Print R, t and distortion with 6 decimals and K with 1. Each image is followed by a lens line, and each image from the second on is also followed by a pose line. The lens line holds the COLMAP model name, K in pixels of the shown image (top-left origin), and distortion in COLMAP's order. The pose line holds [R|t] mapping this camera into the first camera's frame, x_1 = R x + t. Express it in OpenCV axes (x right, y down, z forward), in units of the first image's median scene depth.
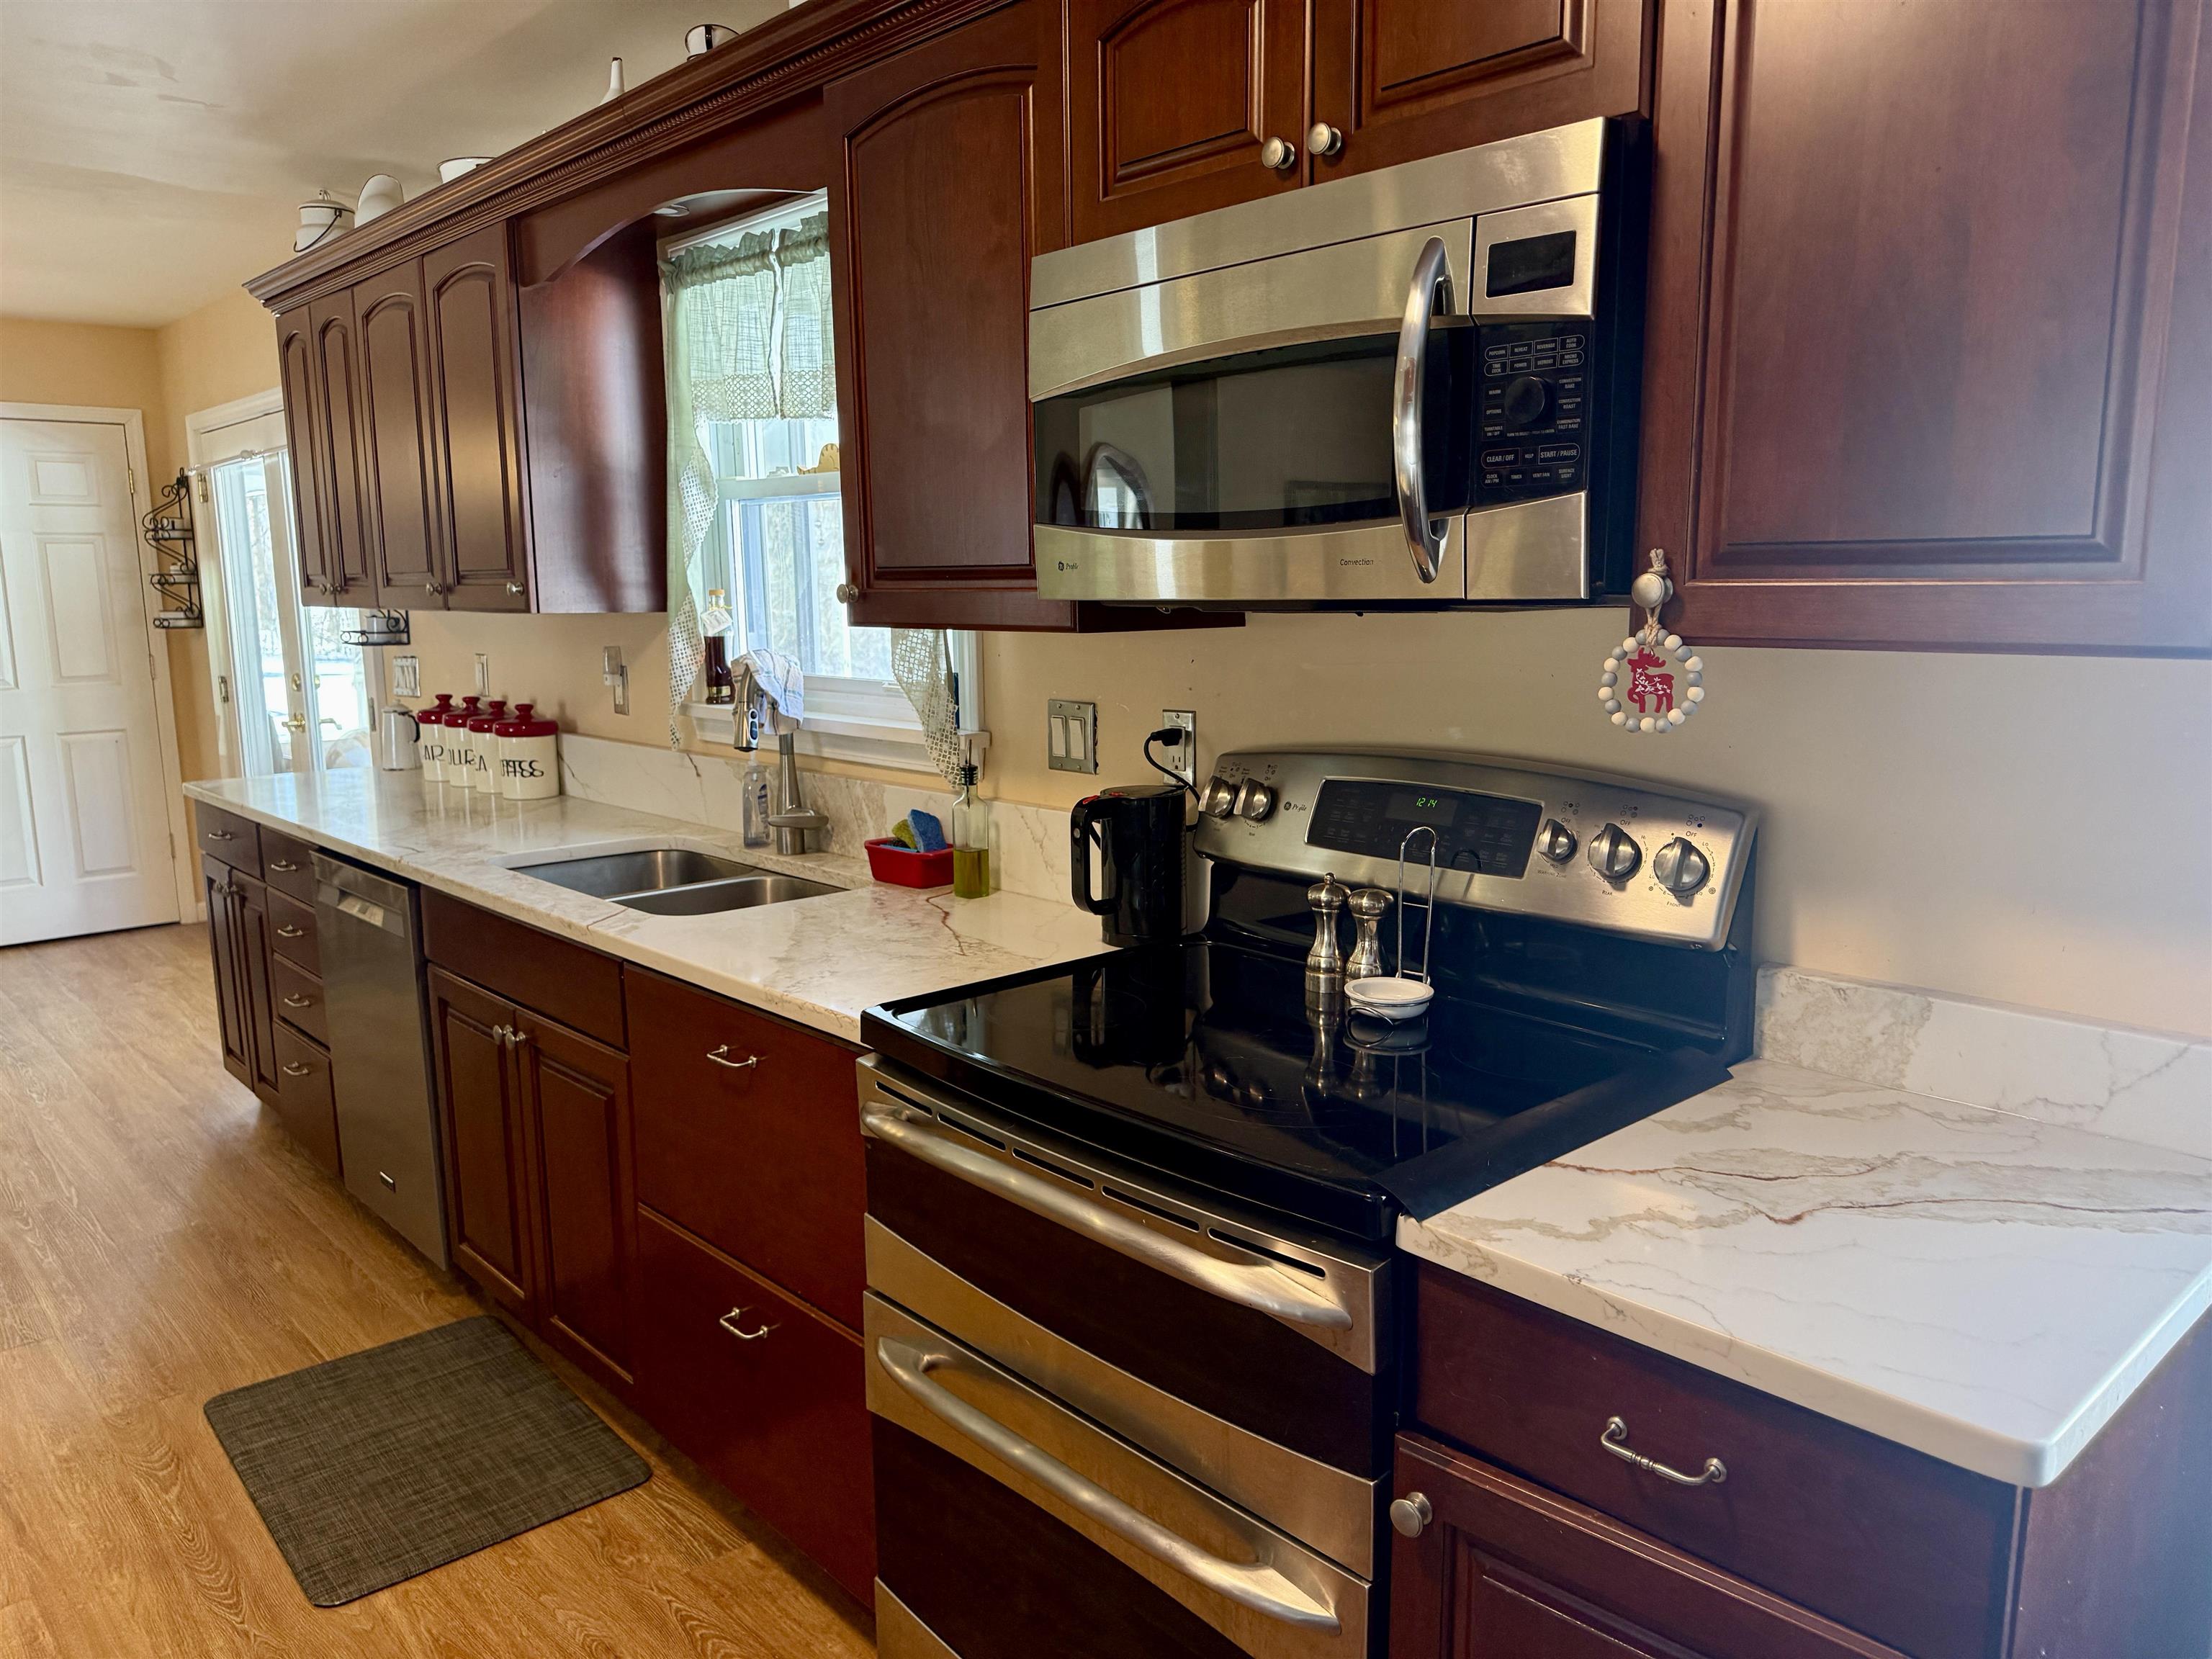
lens RADIAL K [[1562.5, 0, 1119.5], [0, 1562.5, 844.0], [0, 0, 1]] dist [0.058140, -0.073236]
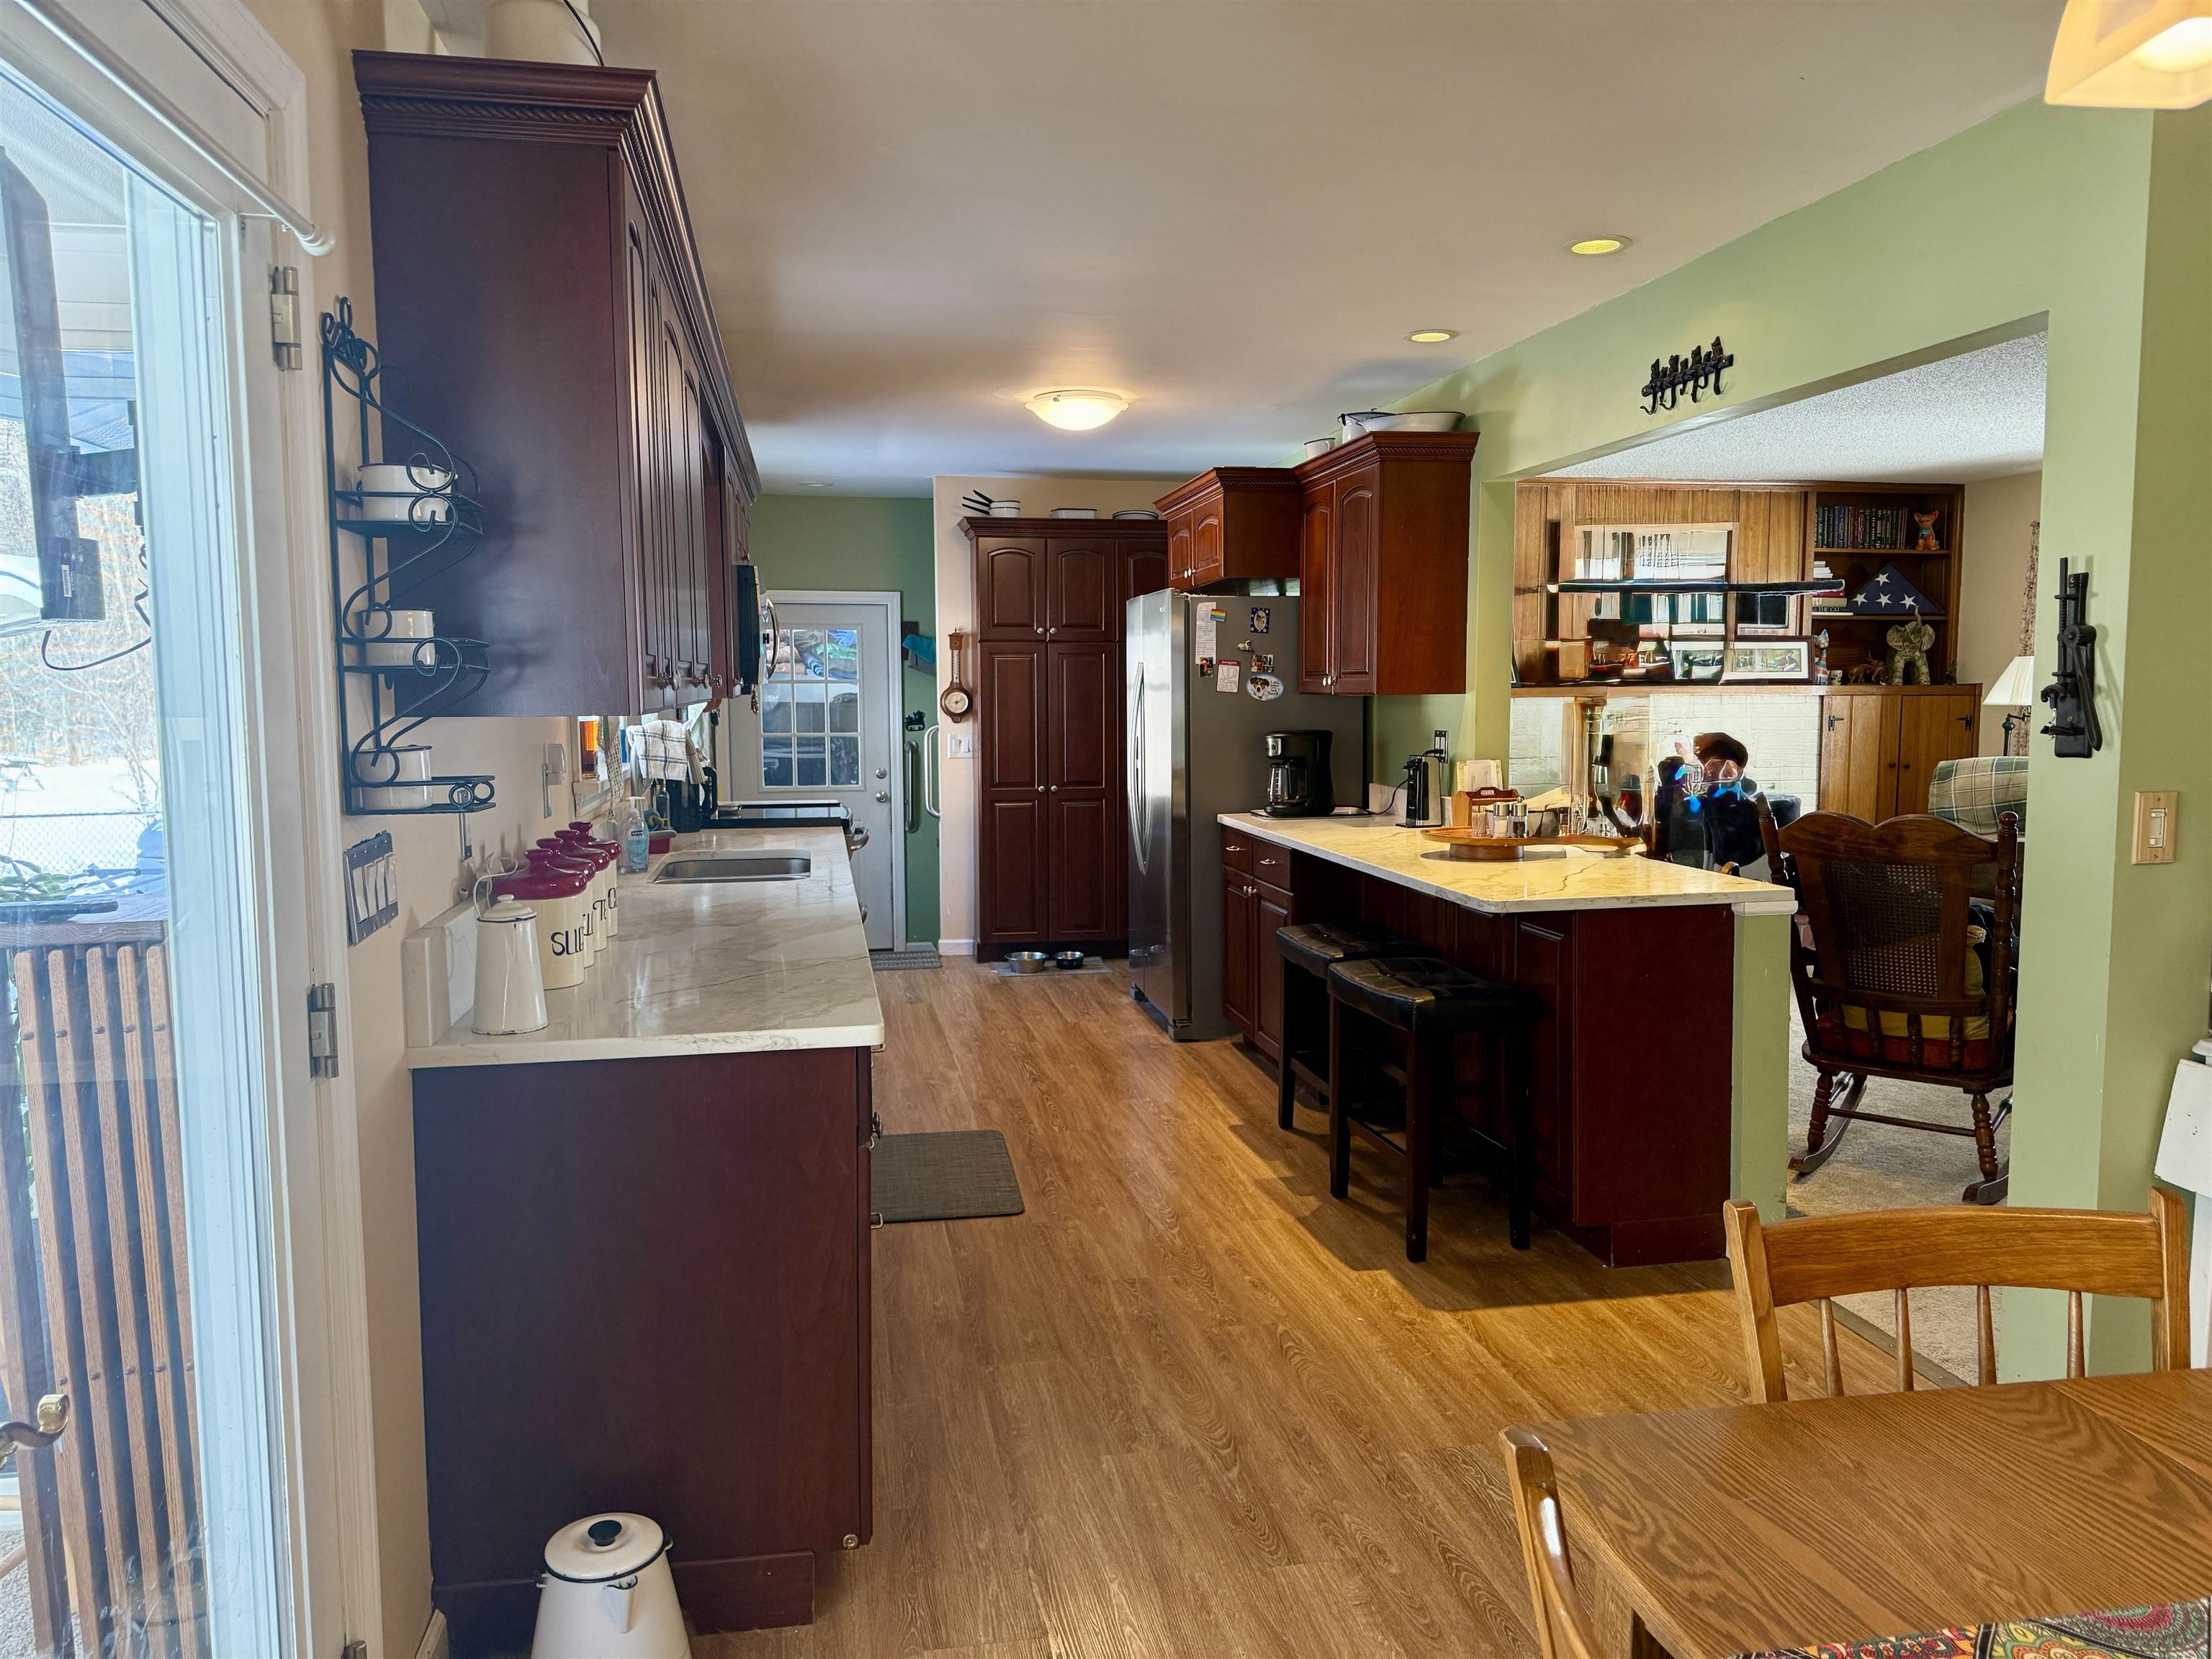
lens RADIAL K [[1562.5, 0, 1092.1], [0, 1562.5, 822.8], [0, 0, 1]] dist [0.058140, -0.073236]
pose [[-0.843206, -0.036811, 0.536329, -1.364649], [0.100055, 0.969475, 0.223844, -0.322446], [-0.528197, 0.242409, -0.813785, 2.005047]]
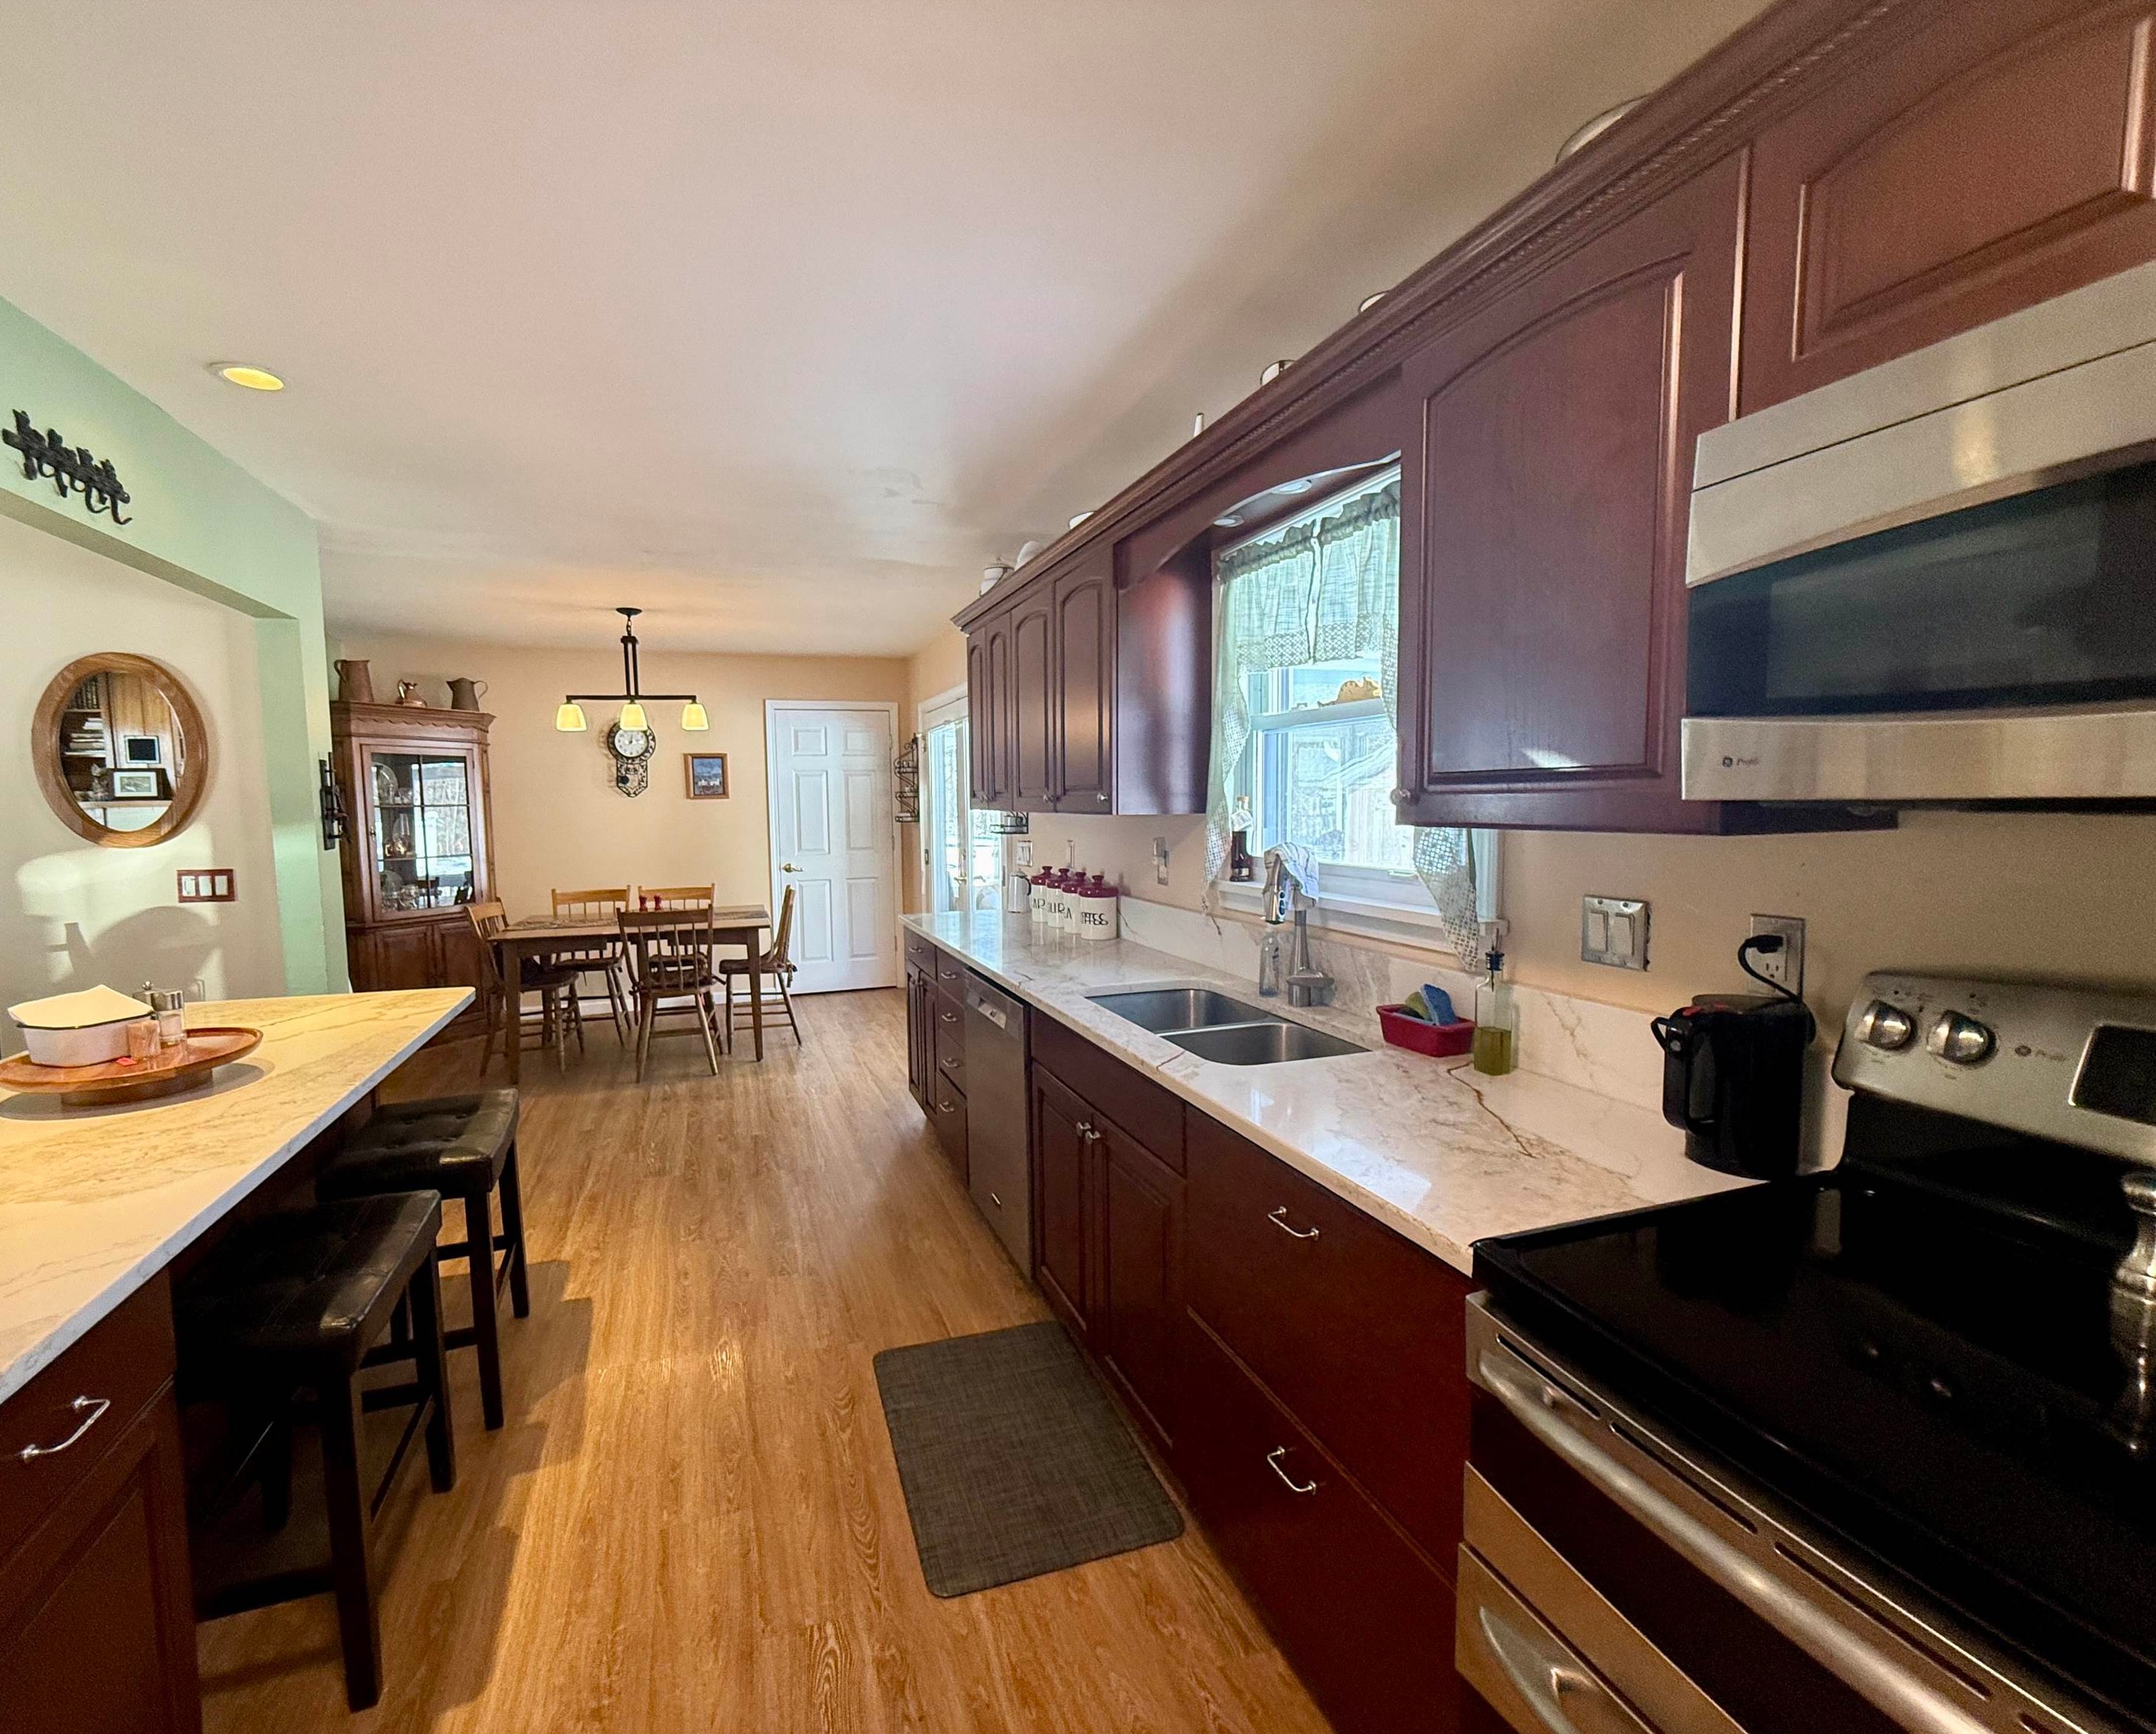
lens RADIAL K [[925.0, 0, 1000.3], [0, 925.0, 872.6], [0, 0, 1]] dist [0.004716, 0.000610]
pose [[0.905168, 0.028936, -0.424068, -0.120580], [-0.063125, 0.995768, -0.066793, -0.035683], [0.420341, 0.087228, 0.903164, 0.230150]]
